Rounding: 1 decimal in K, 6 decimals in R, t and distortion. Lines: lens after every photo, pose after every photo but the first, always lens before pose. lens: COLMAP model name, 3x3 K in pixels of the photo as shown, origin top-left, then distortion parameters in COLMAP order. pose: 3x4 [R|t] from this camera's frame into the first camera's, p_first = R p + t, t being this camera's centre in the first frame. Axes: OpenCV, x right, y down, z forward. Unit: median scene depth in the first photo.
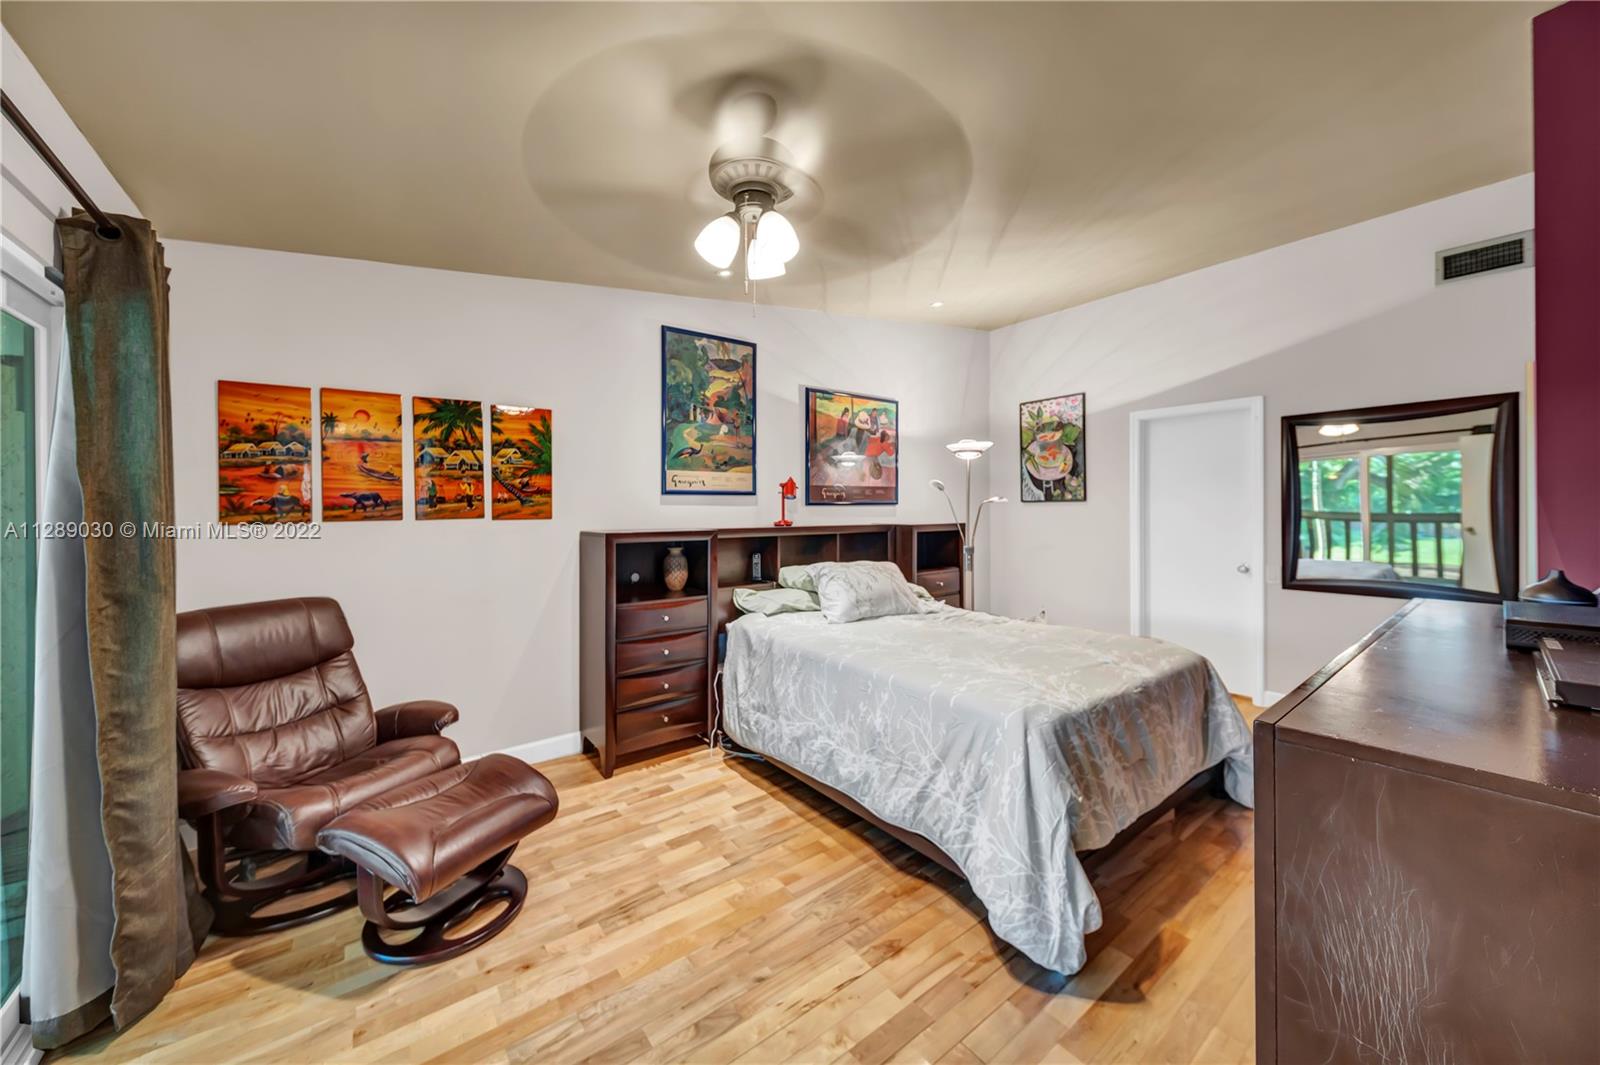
lens RADIAL K [[575.2, 0, 802.9], [0, 575.2, 513.4], [0, 0, 1]] dist [0.000301, -0.000010]
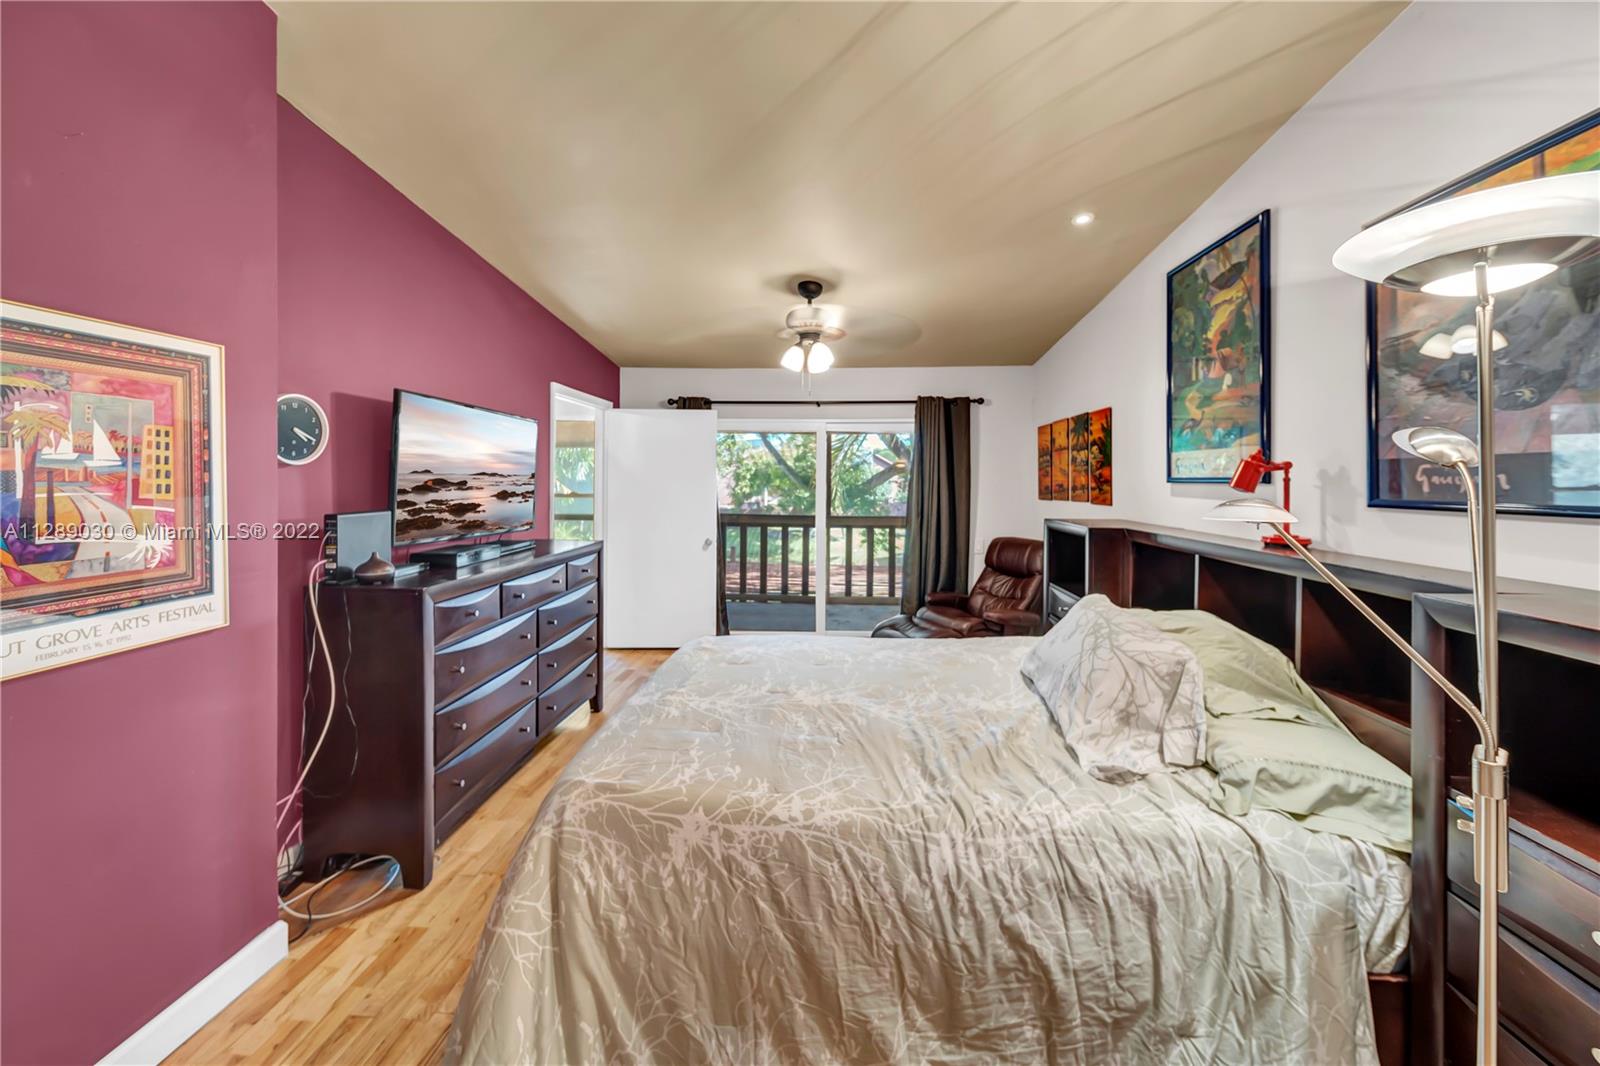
lens RADIAL K [[599.0, 0, 803.6], [0, 599.0, 494.2], [0, 0, 1]] dist [-0.000563, -0.000109]
pose [[-0.652033, 0.020695, -0.757908, 0.685452], [-0.006441, 0.999440, 0.032831, -0.039657], [0.758163, 0.026289, -0.651535, 1.097823]]
